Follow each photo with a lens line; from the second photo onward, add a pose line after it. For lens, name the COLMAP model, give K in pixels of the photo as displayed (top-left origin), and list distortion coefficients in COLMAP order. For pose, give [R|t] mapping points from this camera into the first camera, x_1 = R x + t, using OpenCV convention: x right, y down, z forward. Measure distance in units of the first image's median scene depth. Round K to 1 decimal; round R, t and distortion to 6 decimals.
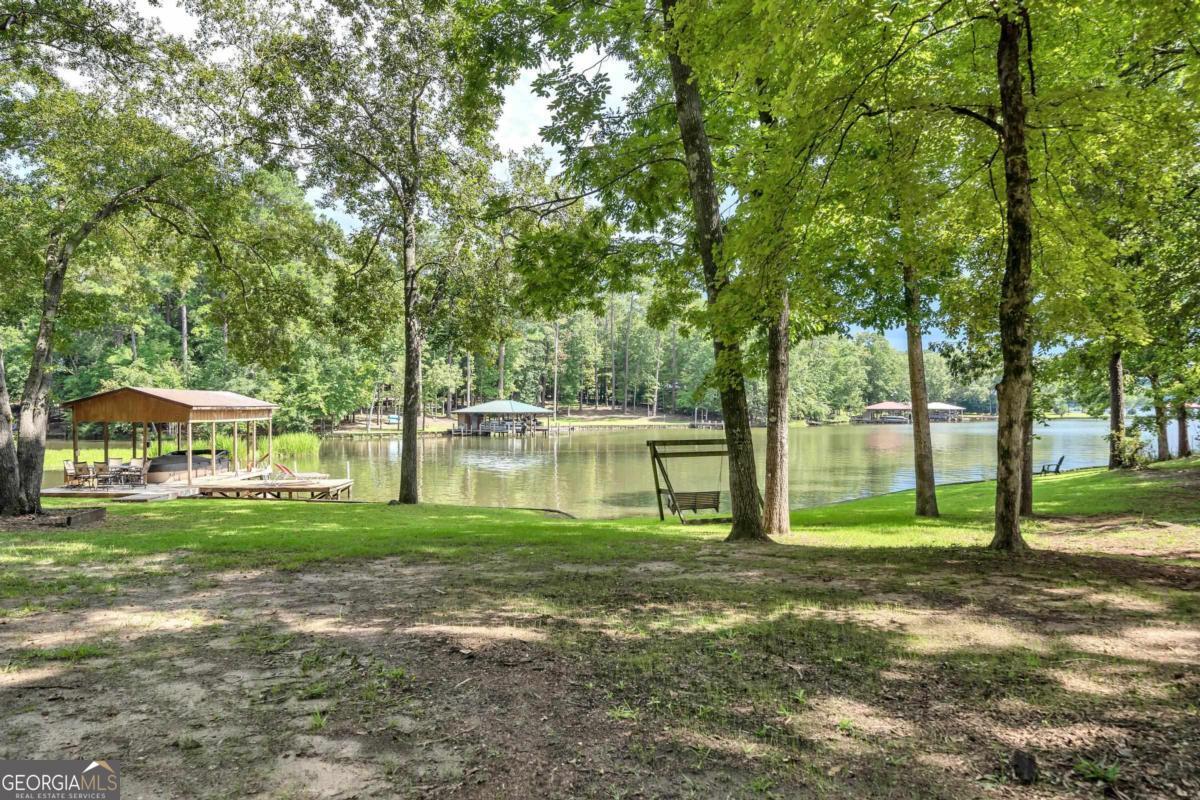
lens RADIAL K [[787.8, 0, 600.4], [0, 787.8, 400.7], [0, 0, 1]] dist [0.002059, -0.003285]
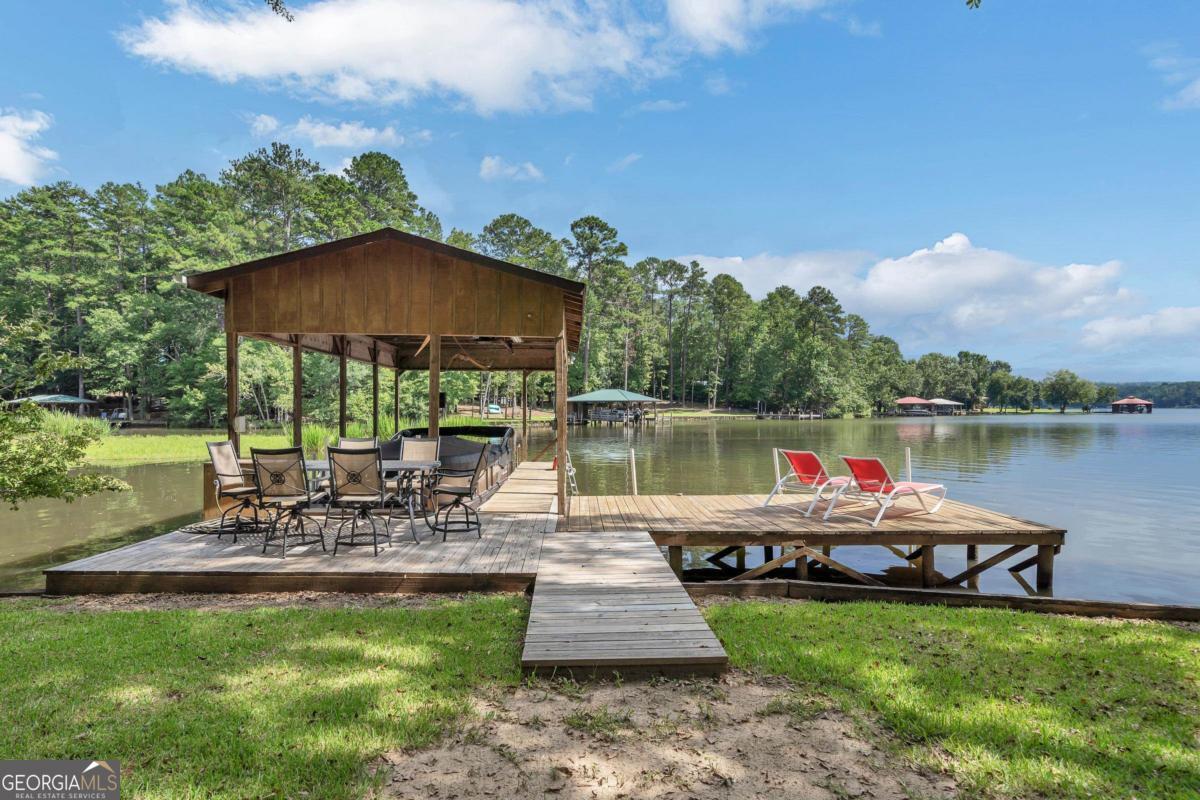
lens RADIAL K [[624.7, 0, 599.6], [0, 624.7, 399.9], [0, 0, 1]] dist [0.002920, 0.000048]
pose [[0.999928, 0.001191, 0.011936, -0.147381], [-0.001144, 0.999991, -0.003973, 0.016322], [-0.011940, 0.003959, 0.999921, 0.211496]]
